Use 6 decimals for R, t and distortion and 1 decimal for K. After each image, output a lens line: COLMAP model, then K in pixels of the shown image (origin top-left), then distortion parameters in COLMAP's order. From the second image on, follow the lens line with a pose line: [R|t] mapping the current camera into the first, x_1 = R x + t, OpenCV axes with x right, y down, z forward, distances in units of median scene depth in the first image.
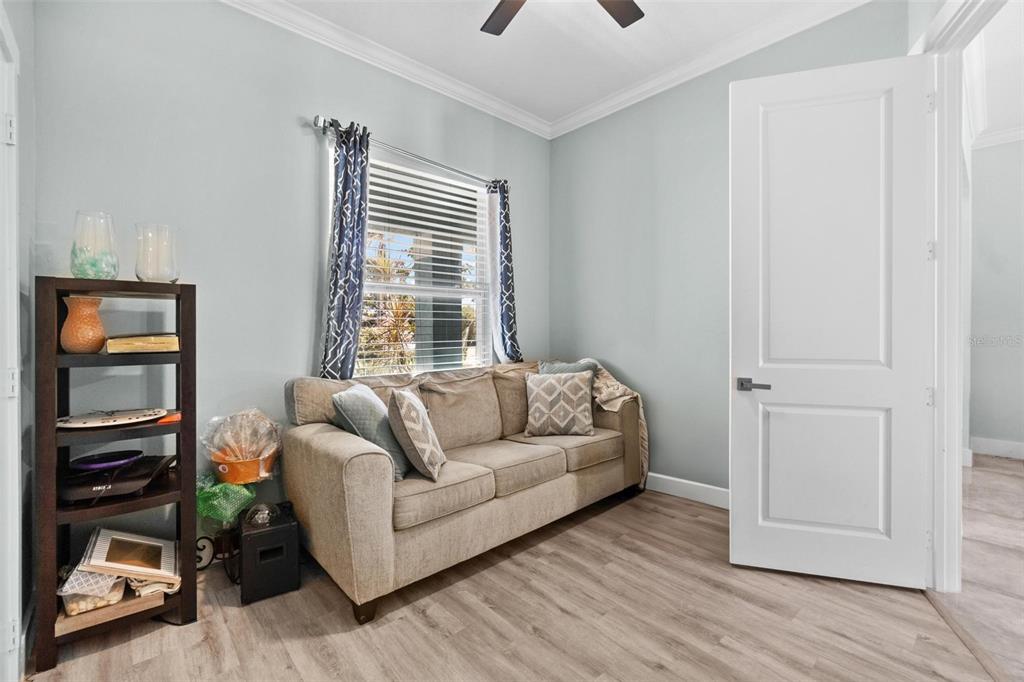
lens RADIAL K [[446.8, 0, 499.4], [0, 446.8, 333.5], [0, 0, 1]] dist [0.000952, 0.000189]
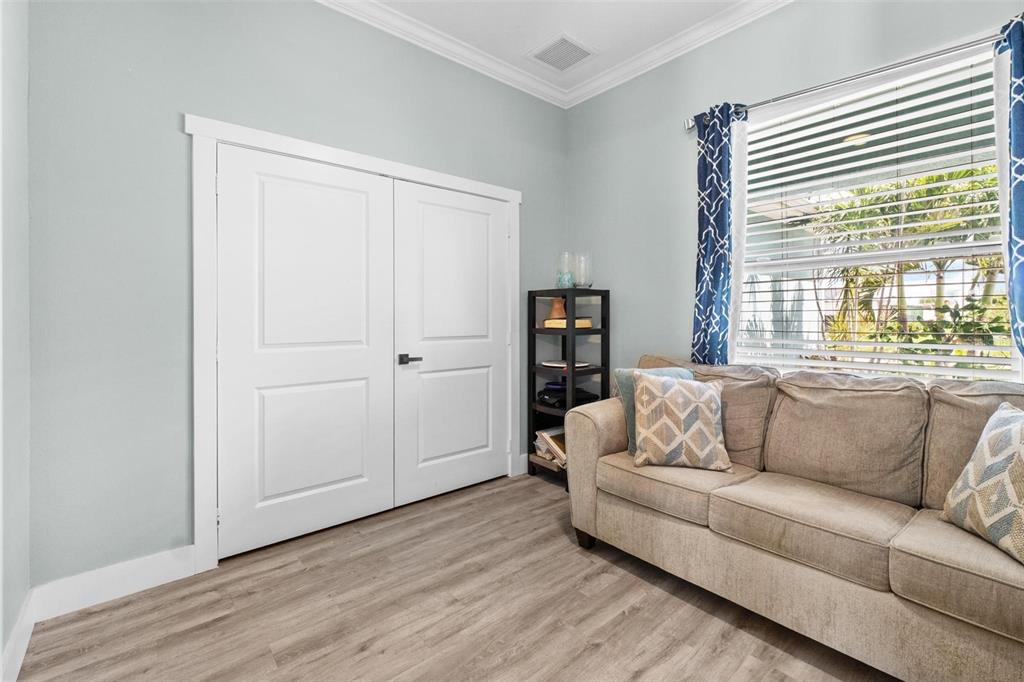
lens RADIAL K [[447.3, 0, 510.4], [0, 447.3, 305.3], [0, 0, 1]] dist [0.000828, 0.000063]
pose [[-0.030057, -0.020375, -0.999340, 0.924572], [0.004564, 0.999779, -0.020521, -0.018028], [0.999538, -0.005178, -0.029958, 0.772337]]
